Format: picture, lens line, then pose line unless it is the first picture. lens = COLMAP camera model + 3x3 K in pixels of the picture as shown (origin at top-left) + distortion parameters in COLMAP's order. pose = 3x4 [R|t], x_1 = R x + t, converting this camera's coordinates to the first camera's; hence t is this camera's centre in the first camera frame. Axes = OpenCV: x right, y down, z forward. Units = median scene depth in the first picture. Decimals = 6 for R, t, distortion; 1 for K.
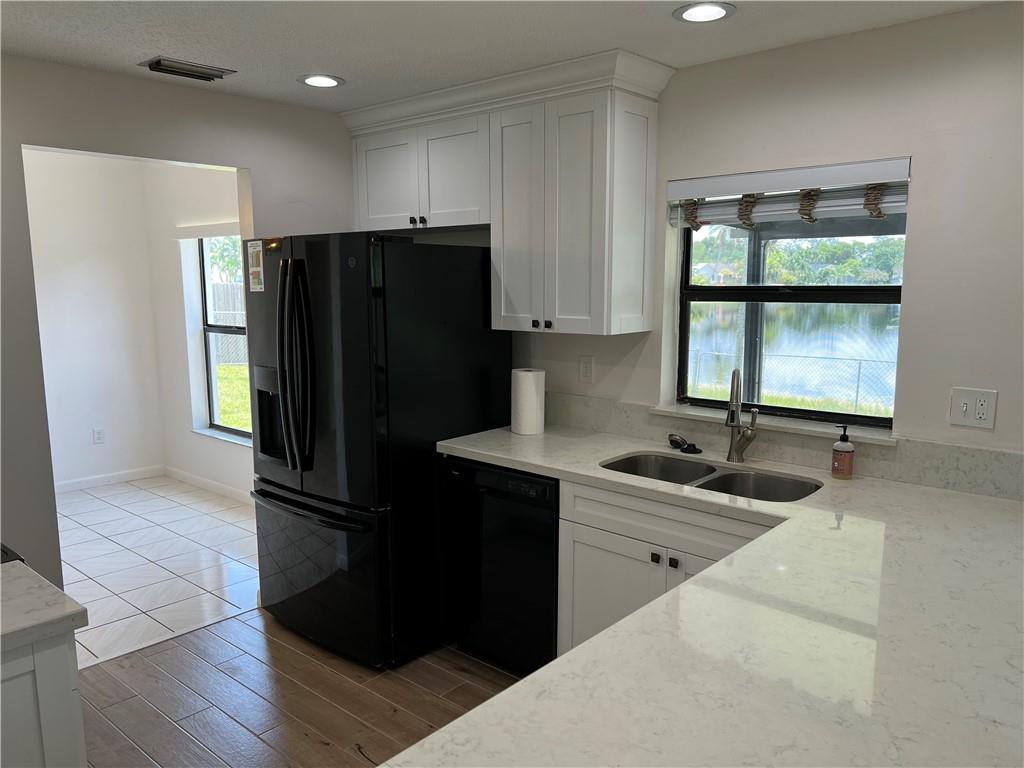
lens RADIAL K [[774.6, 0, 512.0], [0, 774.6, 384.0], [0, 0, 1]] dist [0.187314, -0.278063]
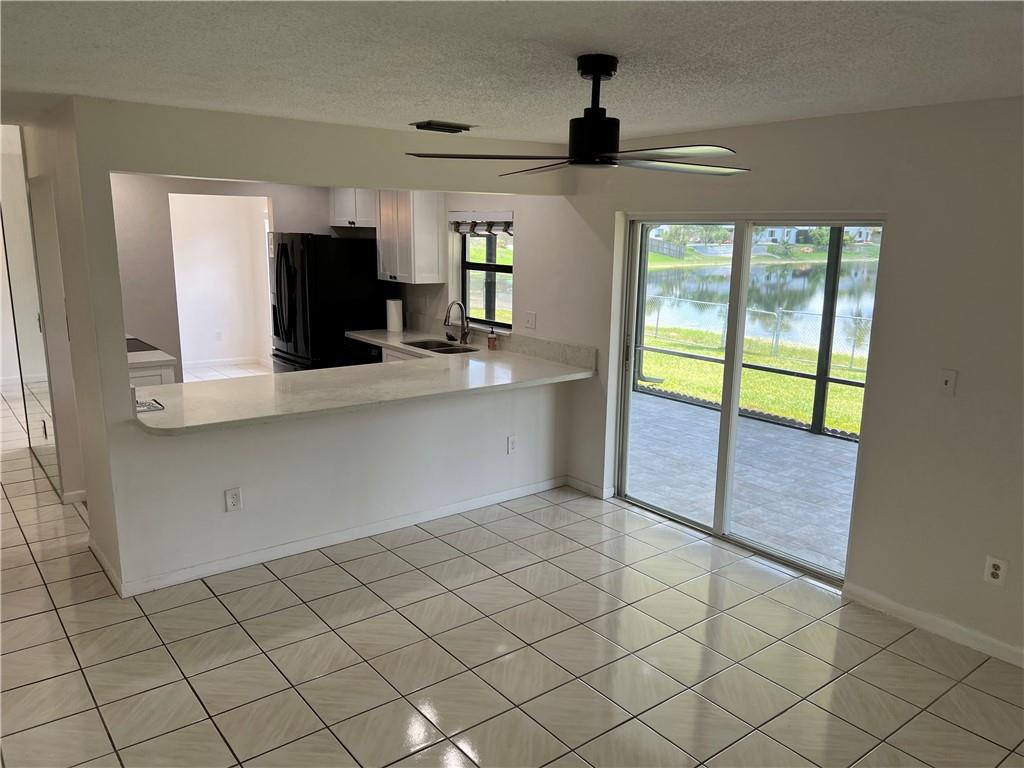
lens RADIAL K [[774.6, 0, 512.0], [0, 774.6, 384.0], [0, 0, 1]] dist [0.187314, -0.278063]
pose [[0.984026, 0.056357, -0.168867, 0.718939], [-0.046079, 0.996874, 0.064183, 0.058776], [0.171956, -0.055376, 0.983547, -1.028284]]
